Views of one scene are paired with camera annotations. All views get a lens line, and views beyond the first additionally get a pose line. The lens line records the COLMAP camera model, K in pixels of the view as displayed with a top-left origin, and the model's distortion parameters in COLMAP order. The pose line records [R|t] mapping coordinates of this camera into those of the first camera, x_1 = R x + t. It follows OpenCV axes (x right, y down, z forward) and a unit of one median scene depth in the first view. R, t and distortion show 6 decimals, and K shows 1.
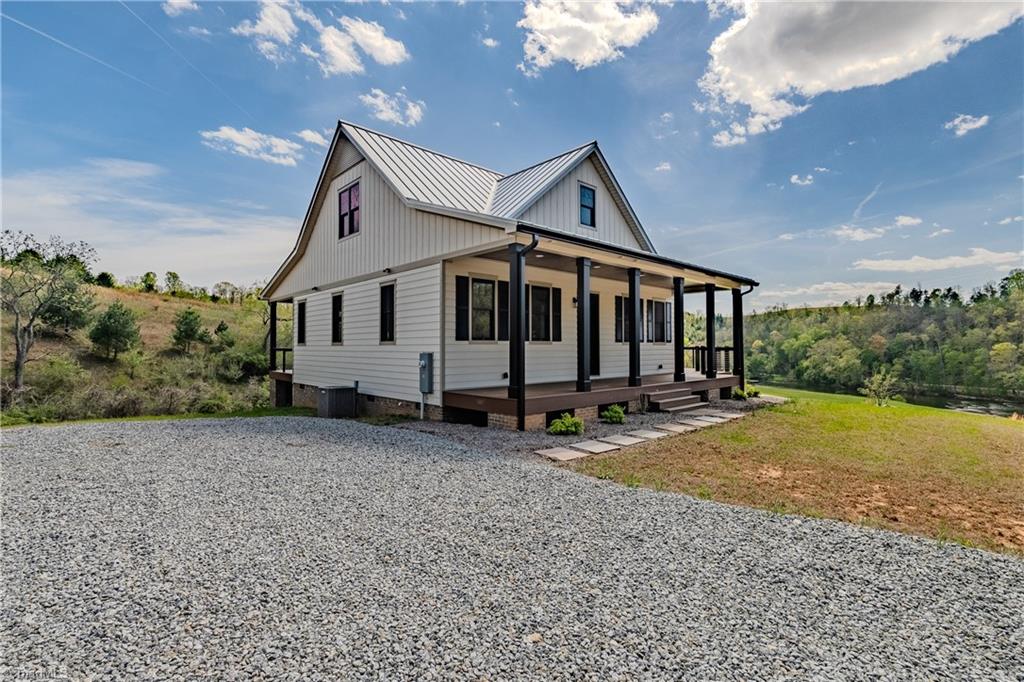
lens RADIAL K [[469.3, 0, 507.8], [0, 469.3, 350.2], [0, 0, 1]] dist [-0.002144, -0.000808]
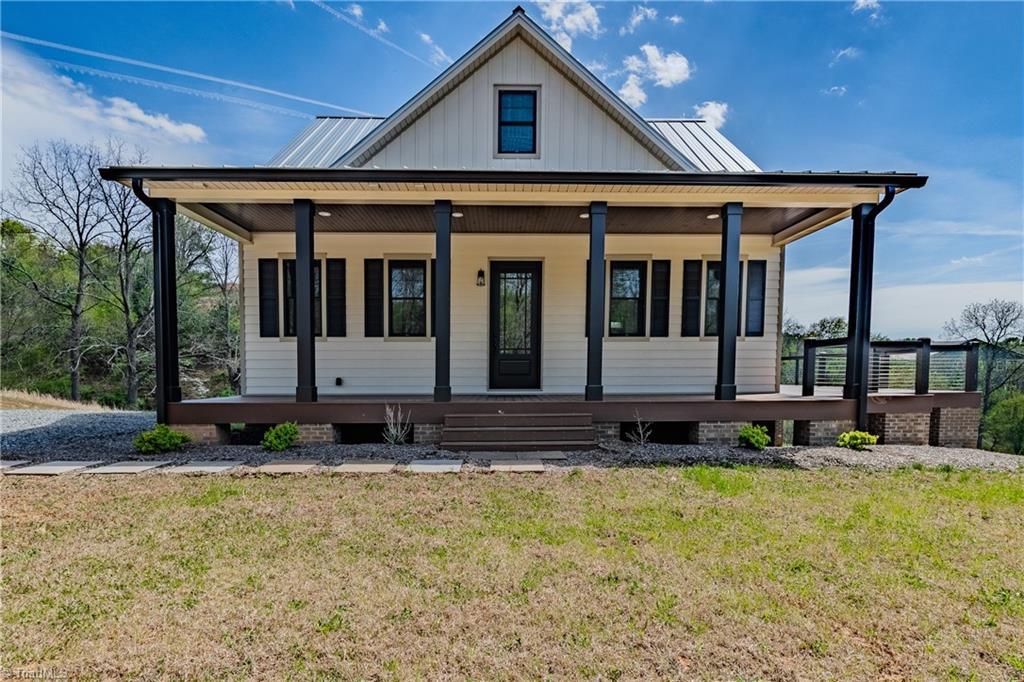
lens RADIAL K [[469.3, 0, 507.8], [0, 469.3, 350.2], [0, 0, 1]] dist [-0.002144, -0.000808]
pose [[0.739465, 0.007192, -0.673156, 0.566282], [-0.004645, 0.999974, 0.005580, -0.002844], [0.673179, -0.001000, 0.739479, 0.506575]]
